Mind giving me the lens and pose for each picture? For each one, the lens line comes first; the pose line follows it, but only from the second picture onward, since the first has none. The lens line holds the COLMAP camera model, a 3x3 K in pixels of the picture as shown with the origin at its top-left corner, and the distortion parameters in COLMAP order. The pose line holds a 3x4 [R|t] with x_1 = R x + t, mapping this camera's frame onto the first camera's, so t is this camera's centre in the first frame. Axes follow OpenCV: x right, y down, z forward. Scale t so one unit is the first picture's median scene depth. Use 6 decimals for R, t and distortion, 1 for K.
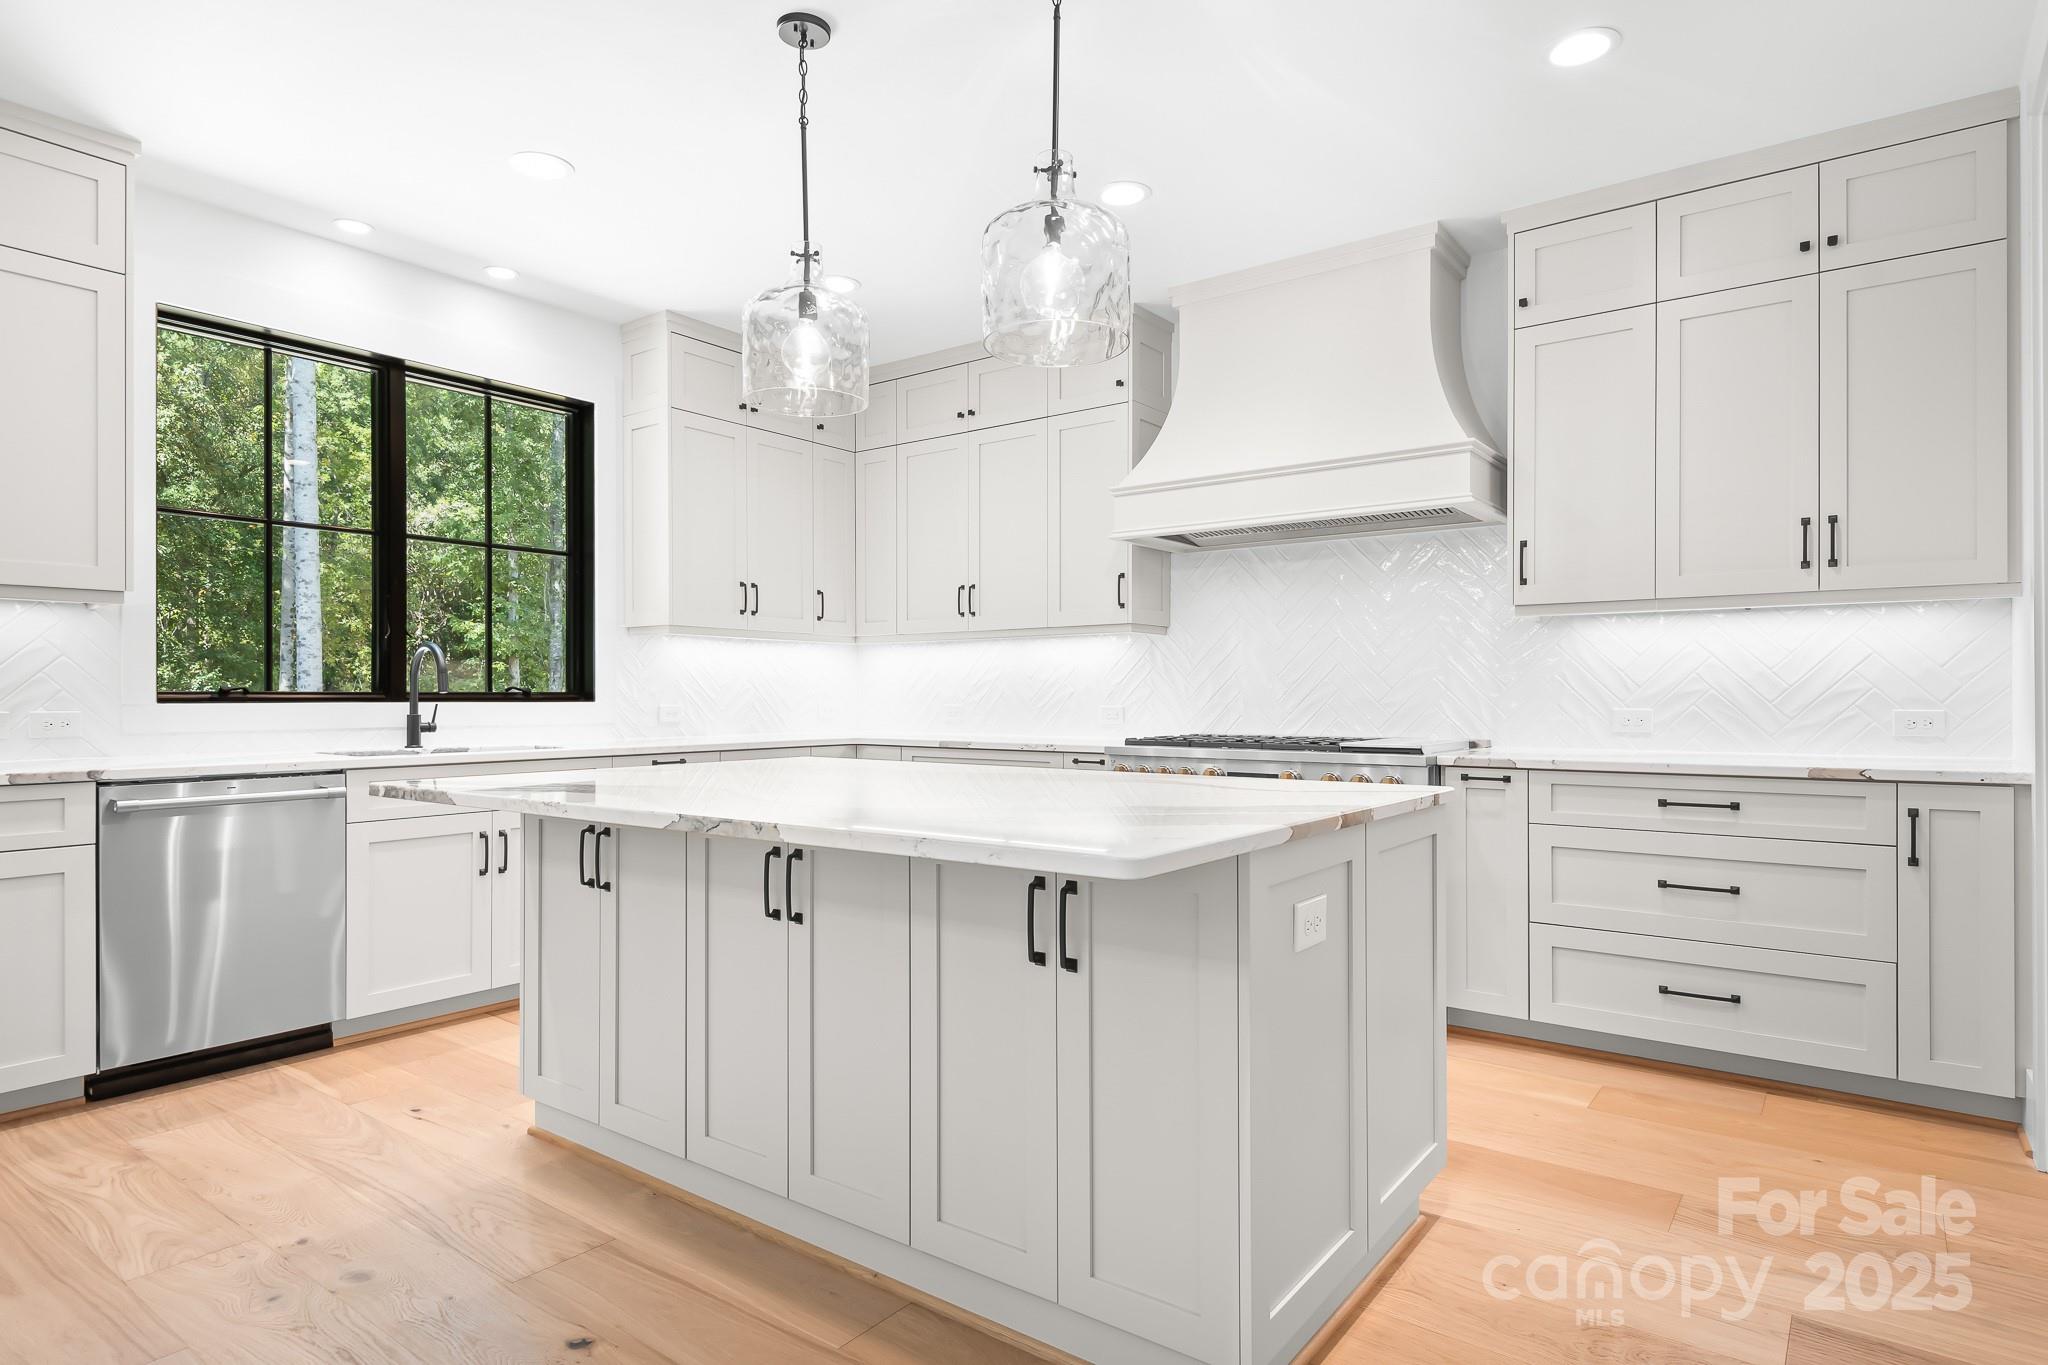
lens RADIAL K [[1131.2, 0, 1058.8], [0, 1131.2, 684.4], [0, 0, 1]] dist [0.018820, -0.007642]
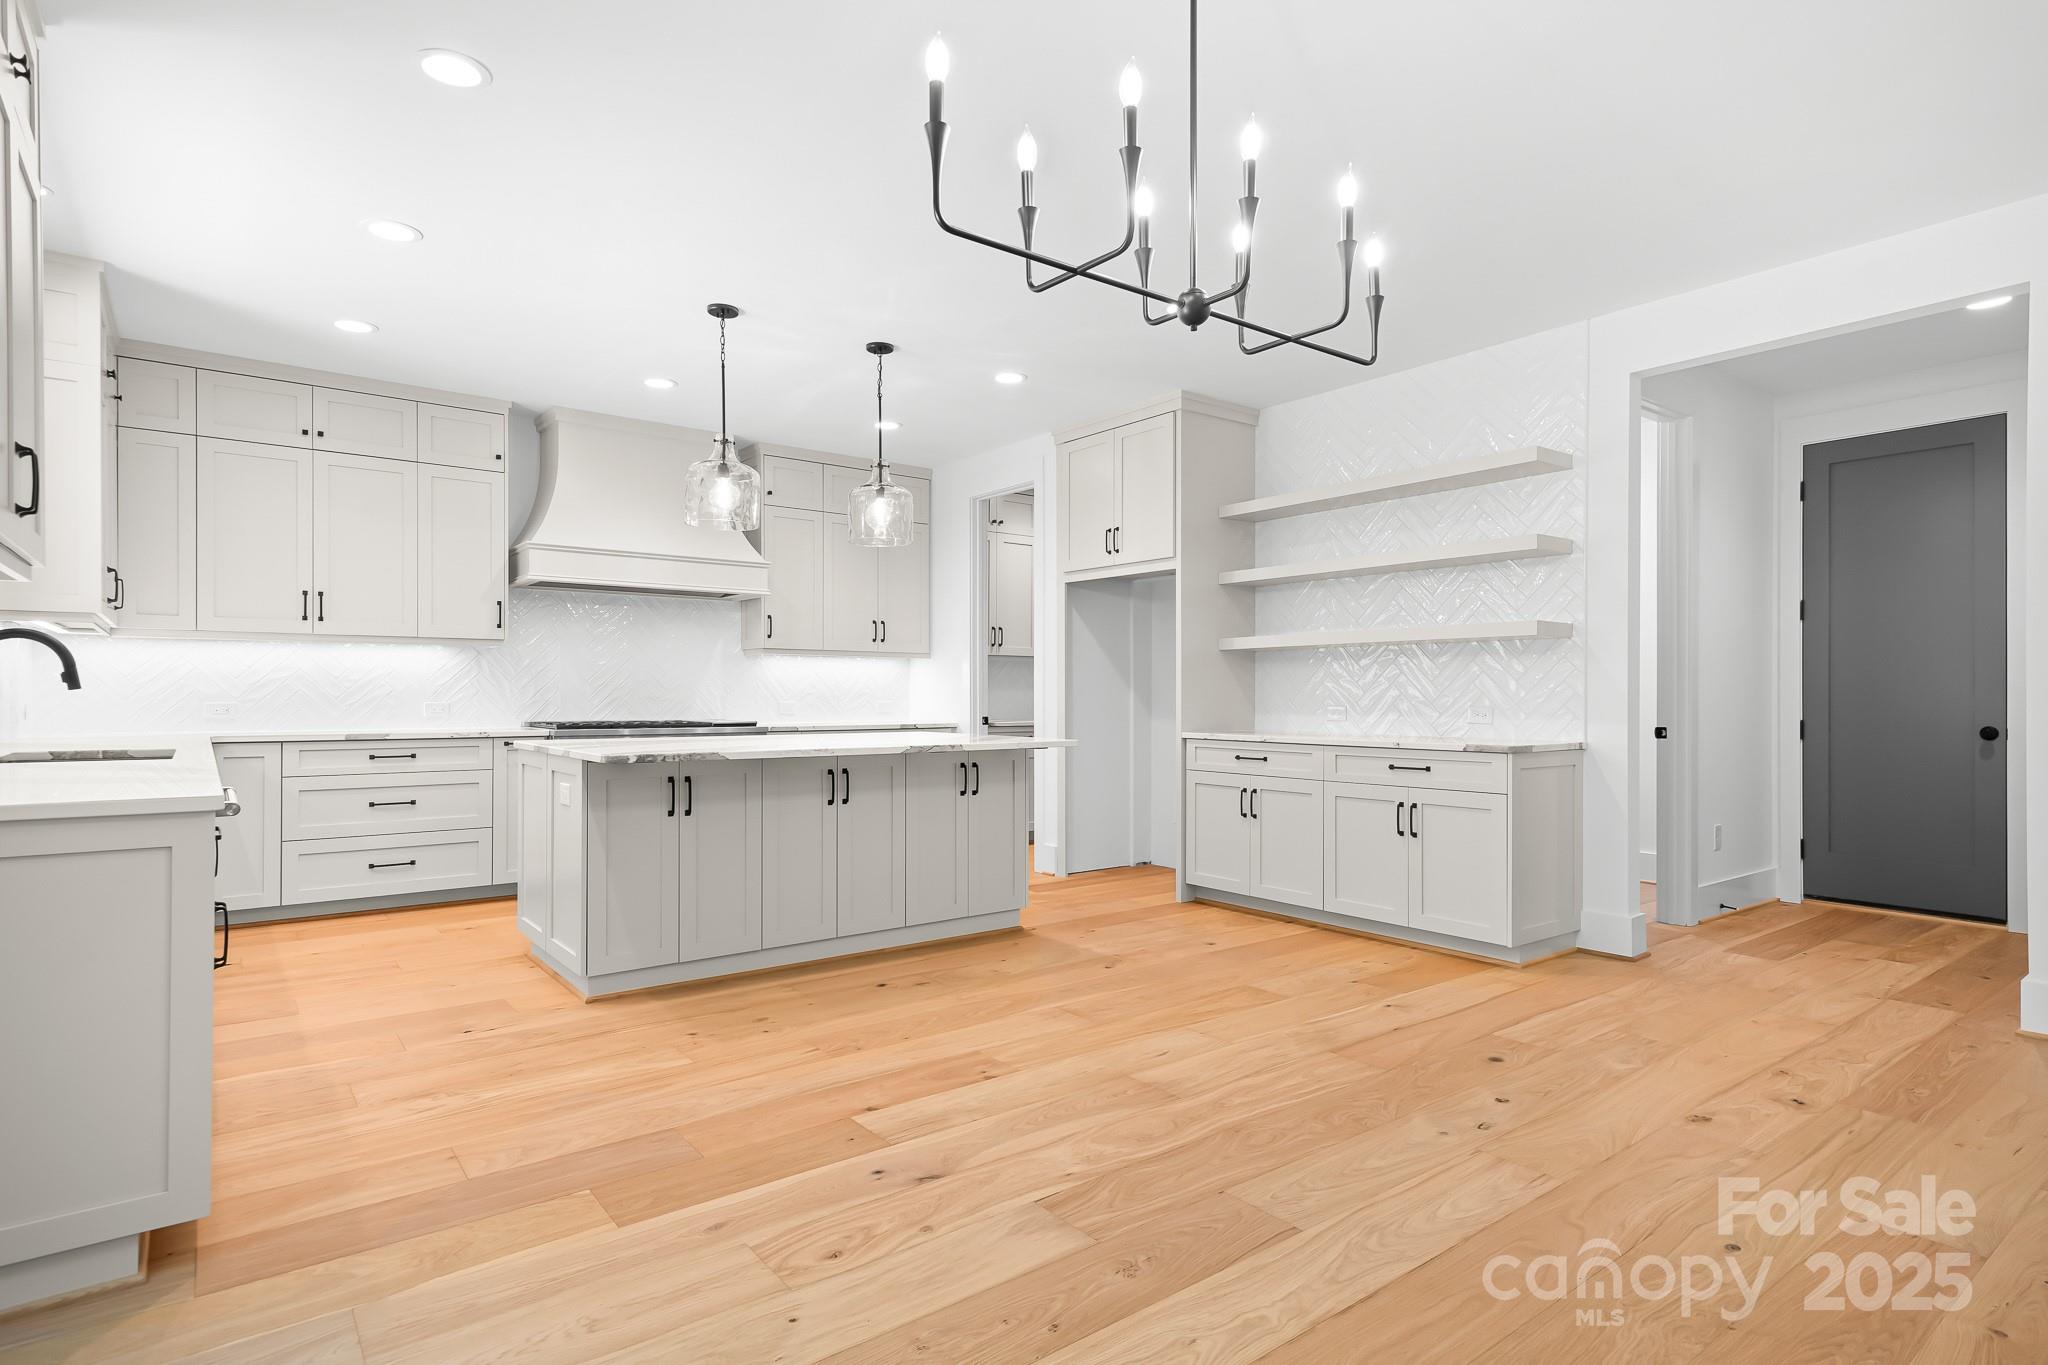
lens RADIAL K [[1070.5, 0, 1045.0], [0, 1070.5, 711.0], [0, 0, 1]] dist [0.019148, -0.001378]
pose [[0.241589, -0.014934, 0.970264, -1.370444], [-0.013448, 0.999734, 0.018736, -0.003743], [-0.970286, -0.017575, 0.241324, 0.103852]]
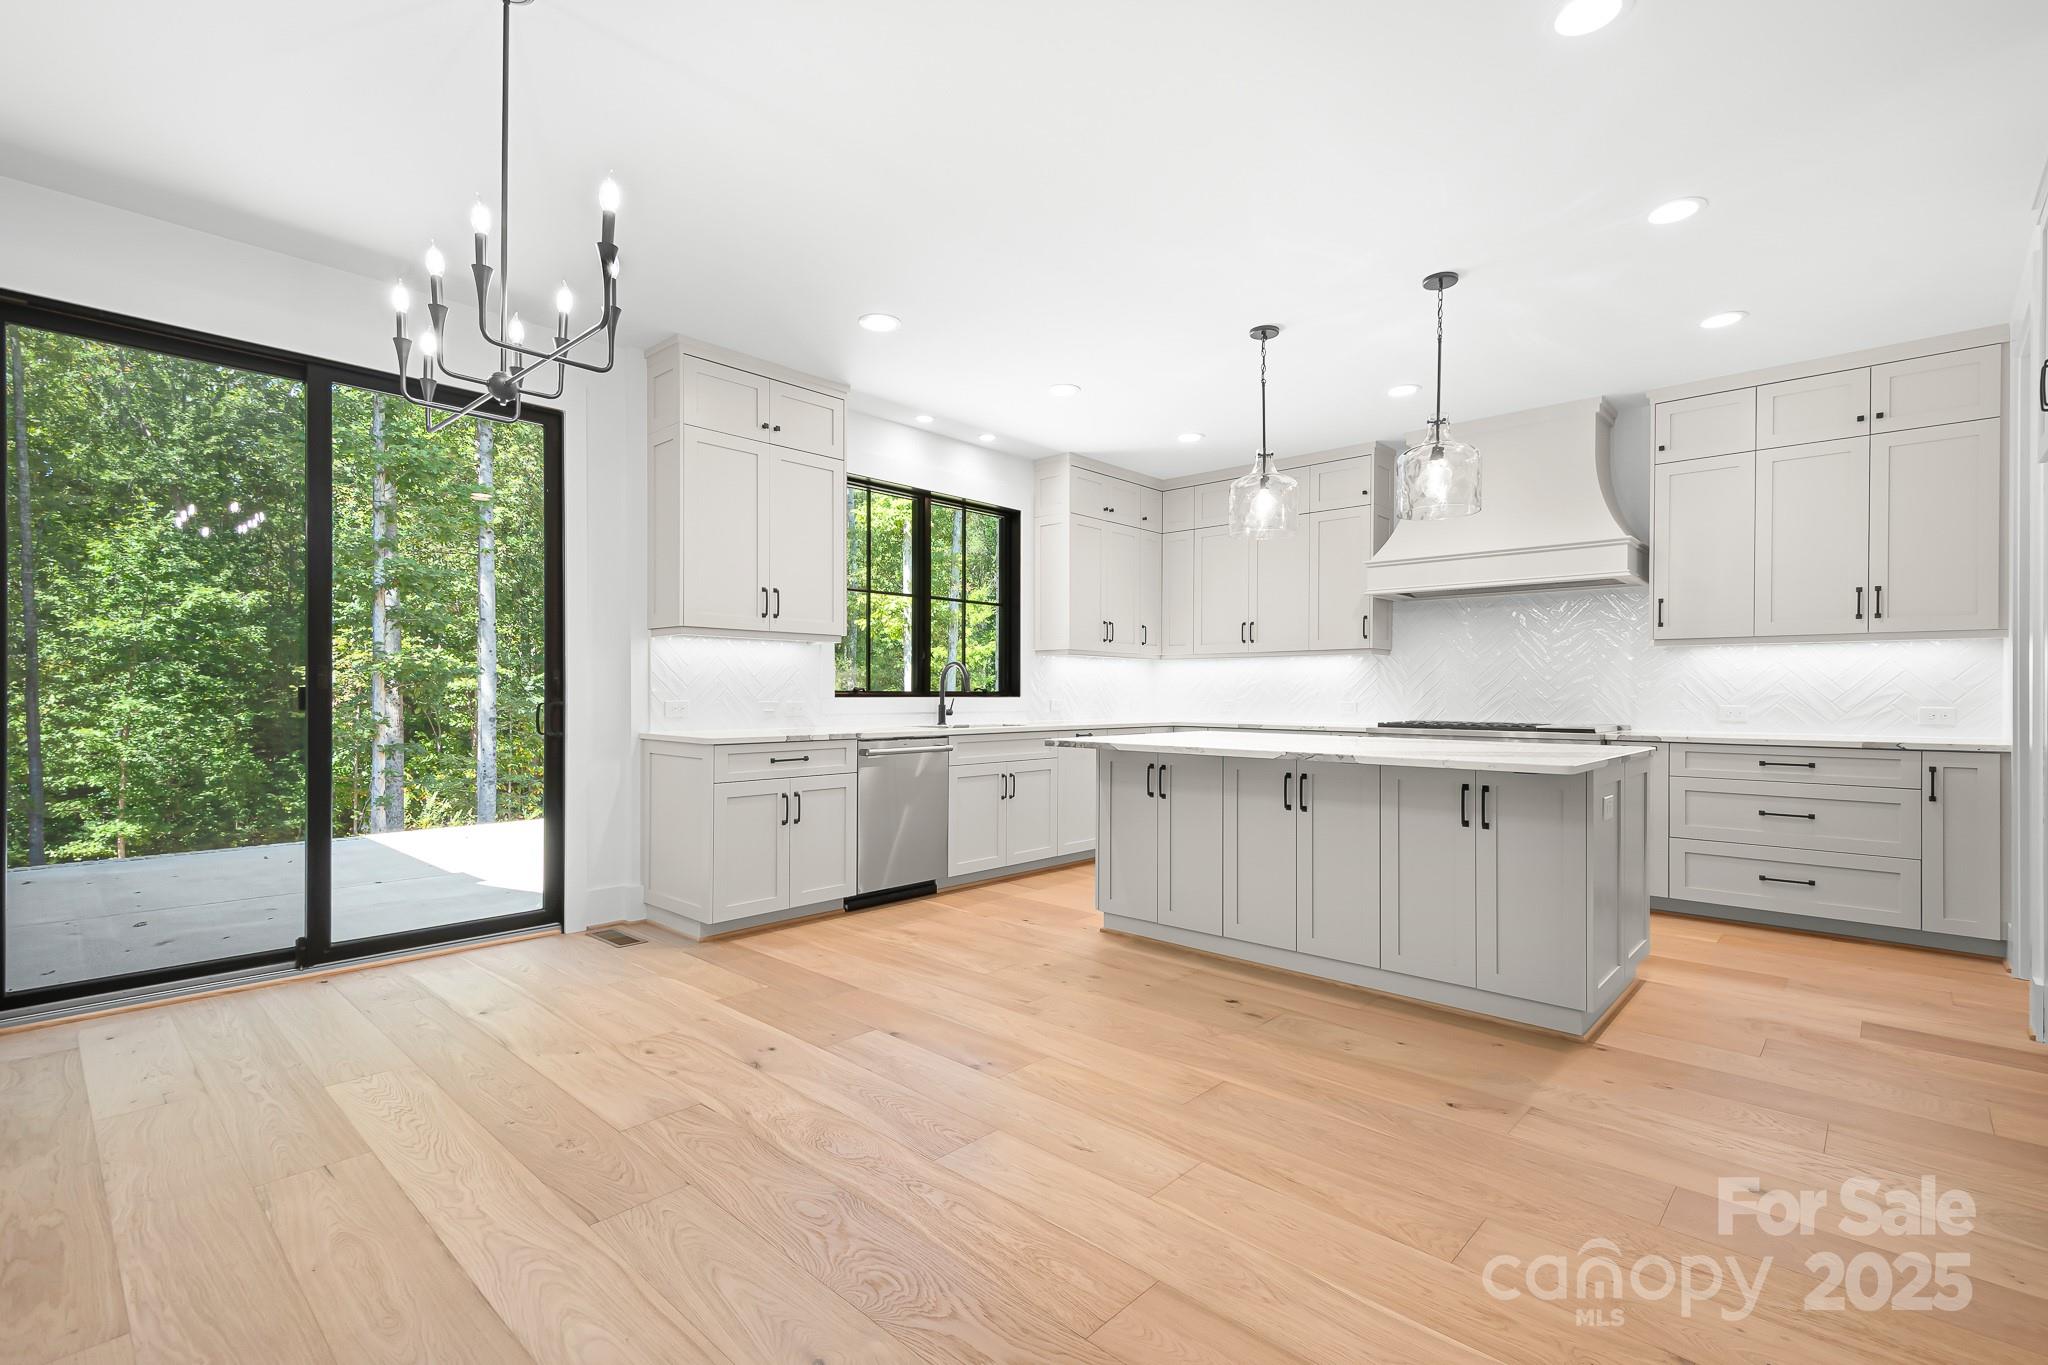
lens RADIAL K [[952.8, 0, 1036.7], [0, 952.8, 687.0], [0, 0, 1]] dist [0.020465, -0.001199]
pose [[0.994625, 0.004085, -0.103460, -0.344808], [-0.003844, 0.999989, 0.002531, -0.004163], [0.103469, -0.002120, 0.994630, -0.460083]]
